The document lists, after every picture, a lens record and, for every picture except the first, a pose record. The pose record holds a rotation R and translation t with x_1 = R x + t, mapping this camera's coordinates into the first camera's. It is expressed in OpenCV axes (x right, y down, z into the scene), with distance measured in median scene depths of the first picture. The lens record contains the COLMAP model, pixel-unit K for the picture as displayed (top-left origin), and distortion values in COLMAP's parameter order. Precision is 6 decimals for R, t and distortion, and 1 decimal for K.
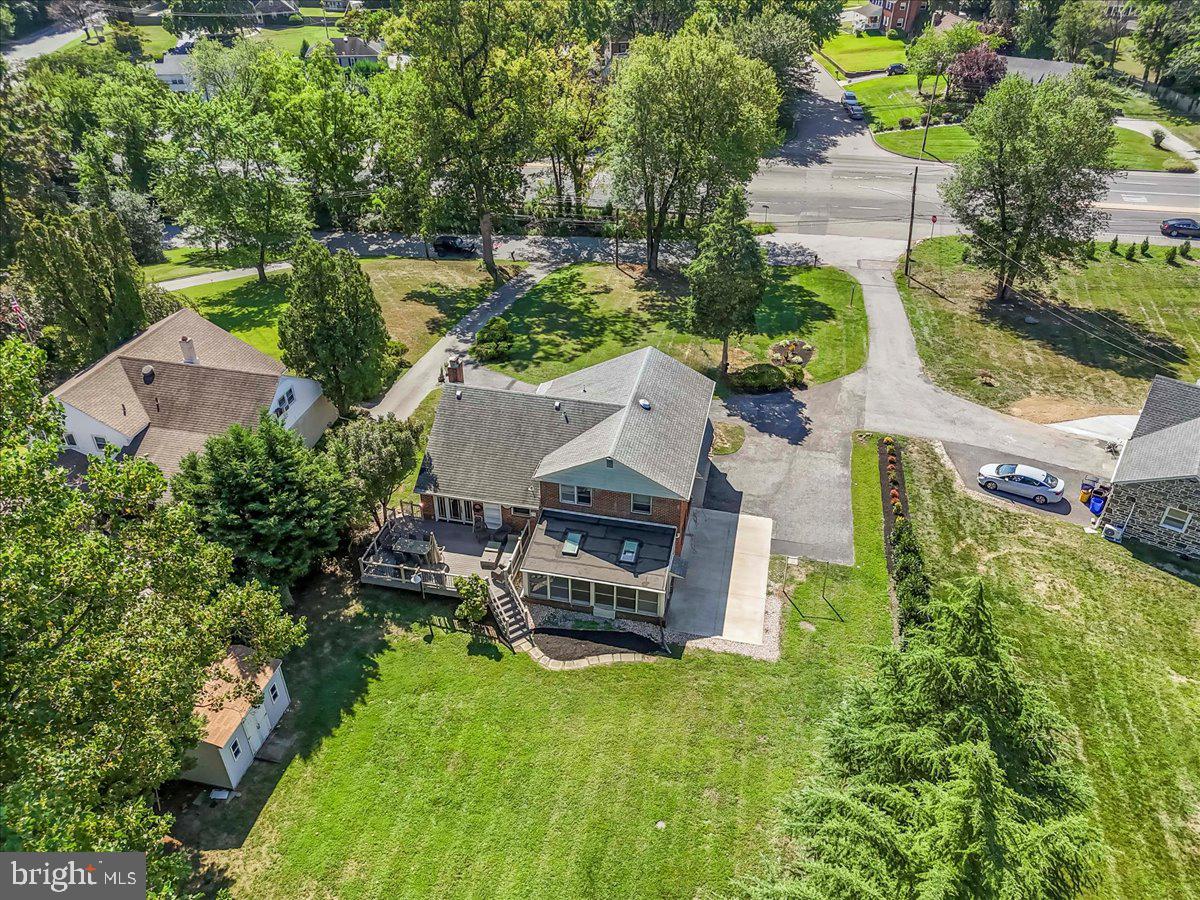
lens RADIAL K [[874.0, 0, 600.0], [0, 874.0, 450.0], [0, 0, 1]] dist [0.049957, -0.043984]
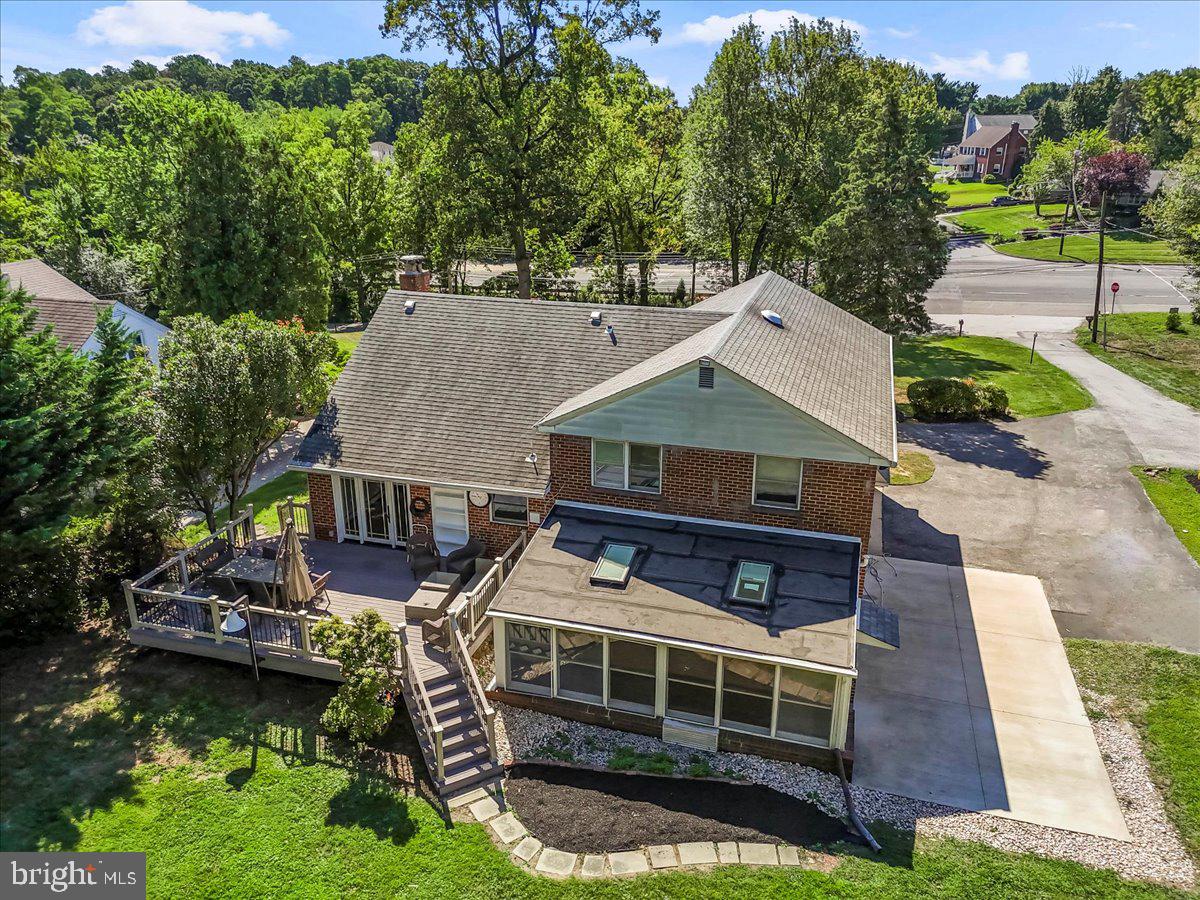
lens RADIAL K [[874.0, 0, 600.0], [0, 874.0, 450.0], [0, 0, 1]] dist [0.049957, -0.043984]
pose [[0.997328, 0.021184, -0.069920, -0.010725], [-0.037774, 0.968707, -0.245314, 0.159551], [0.062535, 0.247300, 0.966919, 0.577211]]
